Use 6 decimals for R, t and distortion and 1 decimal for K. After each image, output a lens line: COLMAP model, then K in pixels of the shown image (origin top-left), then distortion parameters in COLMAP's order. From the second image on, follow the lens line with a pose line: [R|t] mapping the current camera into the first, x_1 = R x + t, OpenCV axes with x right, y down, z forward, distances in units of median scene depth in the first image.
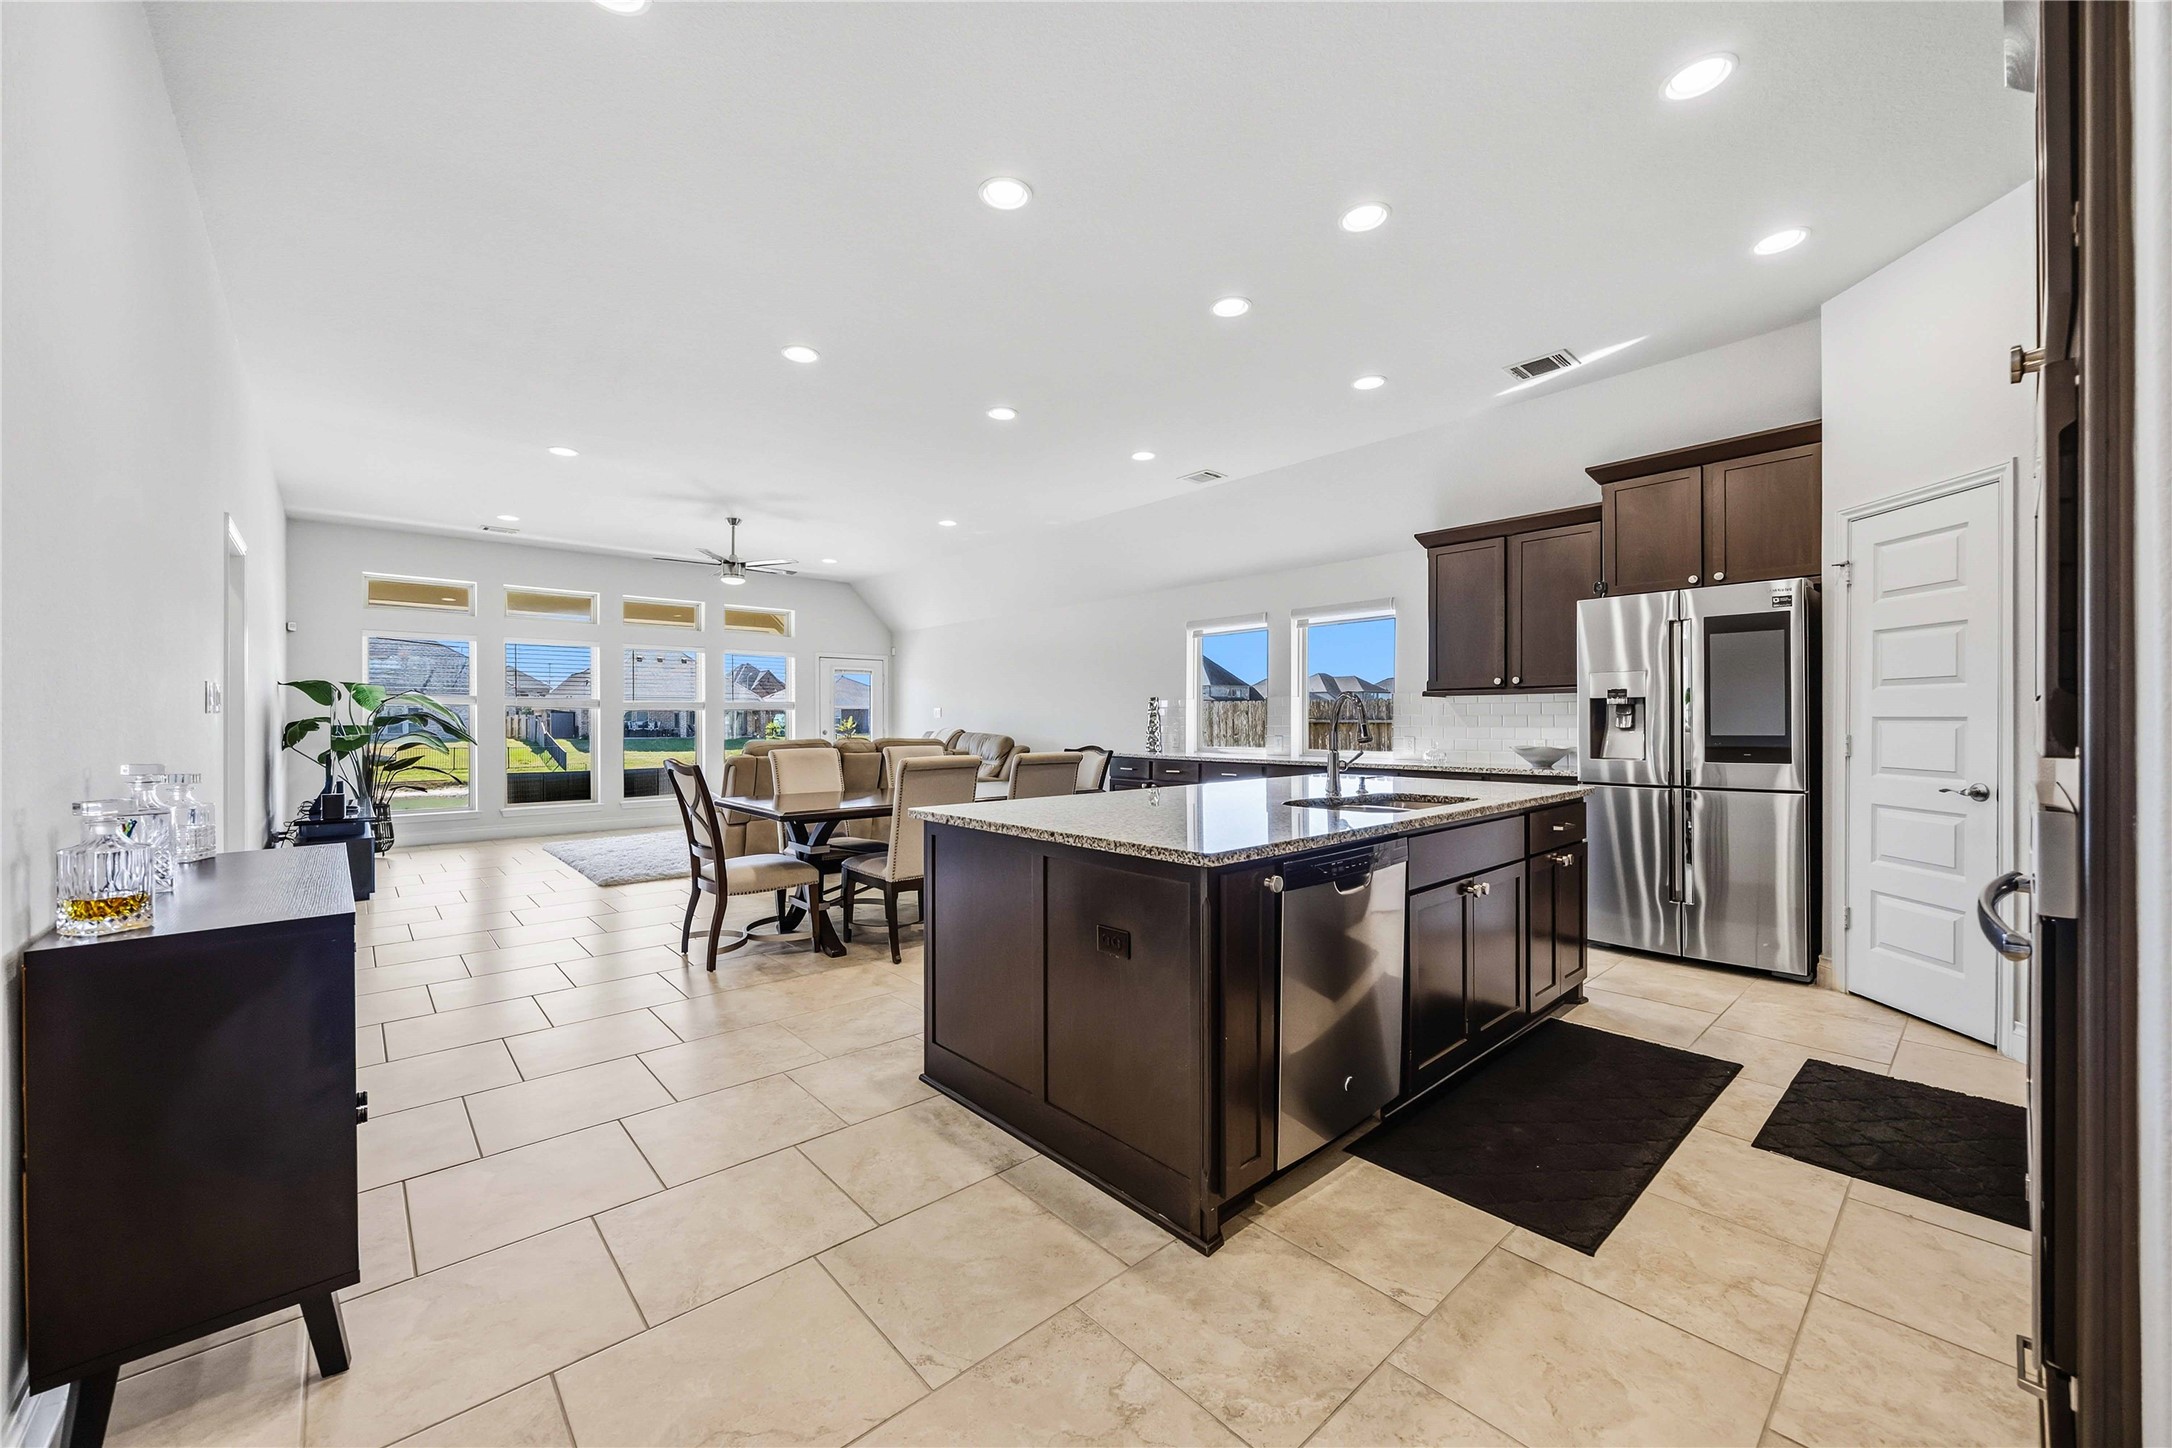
lens RADIAL K [[832.4, 0, 1077.3], [0, 832.4, 722.1], [0, 0, 1]] dist [-0.002367, -0.000015]
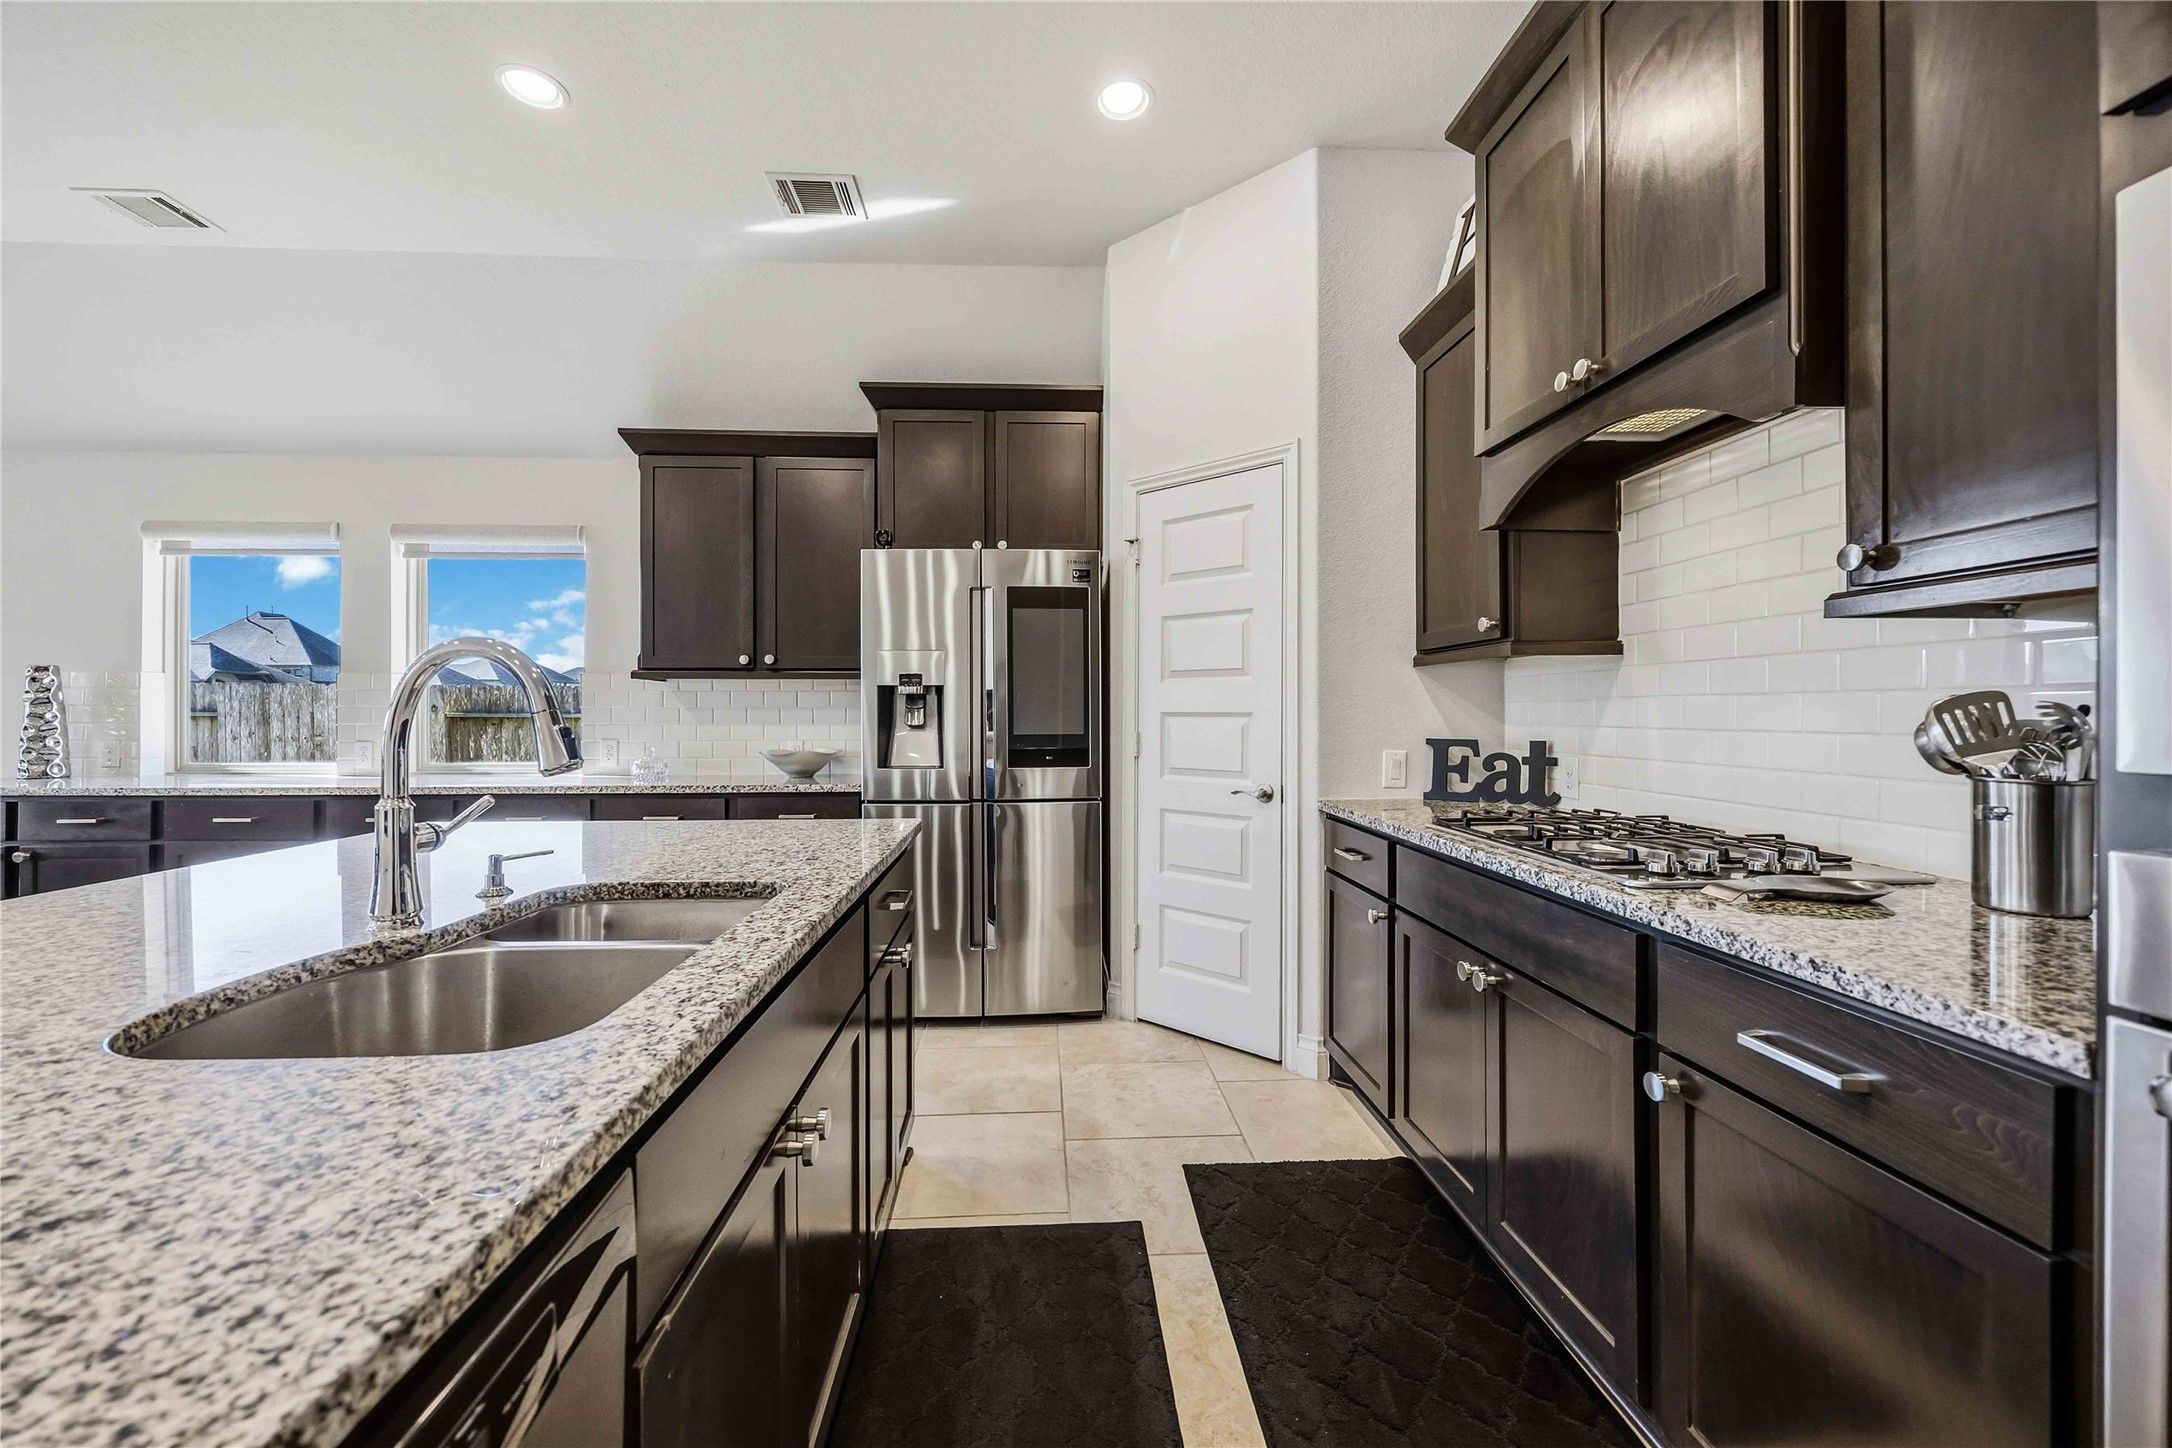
lens RADIAL K [[832.4, 0, 1084.7], [0, 832.4, 721.5], [0, 0, 1]] dist [-0.002367, -0.000015]
pose [[0.618391, -0.004996, 0.785855, 0.111701], [-0.000127, 0.999979, 0.006457, -0.001206], [-0.785871, -0.004093, 0.618377, 0.290126]]
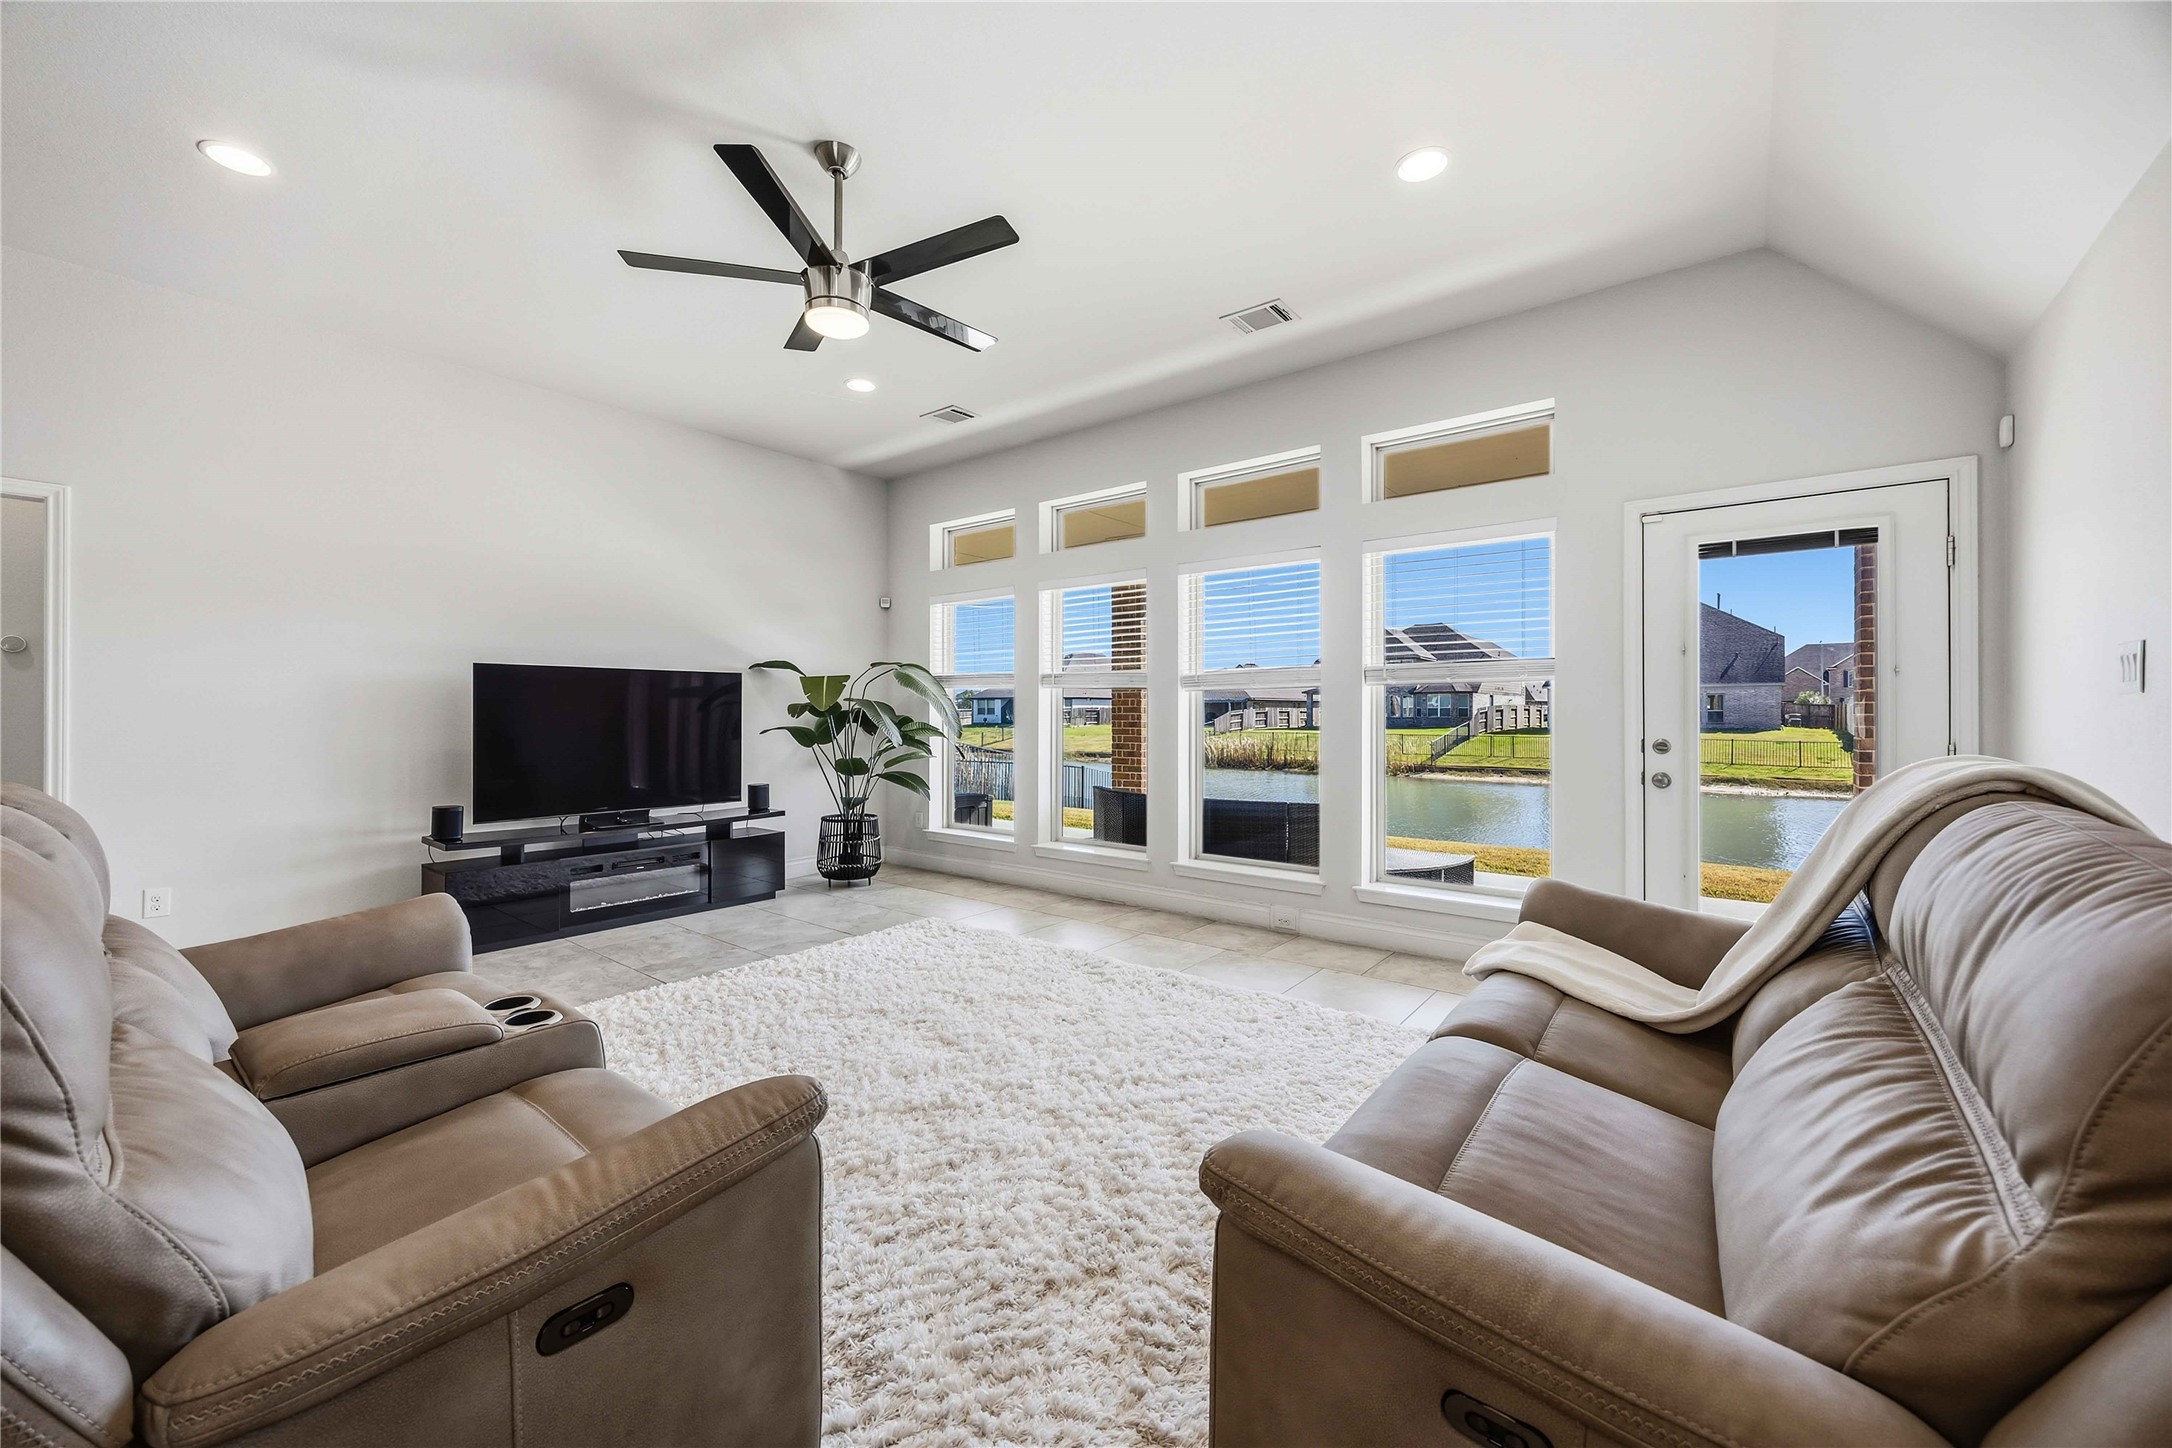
lens RADIAL K [[832.4, 0, 1093.2], [0, 832.4, 714.6], [0, 0, 1]] dist [-0.002367, -0.000015]
pose [[0.171194, 0.004425, -0.985227, -0.042538], [-0.001196, 0.999990, 0.004284, -0.001346], [0.985237, 0.000445, 0.171198, 1.329262]]
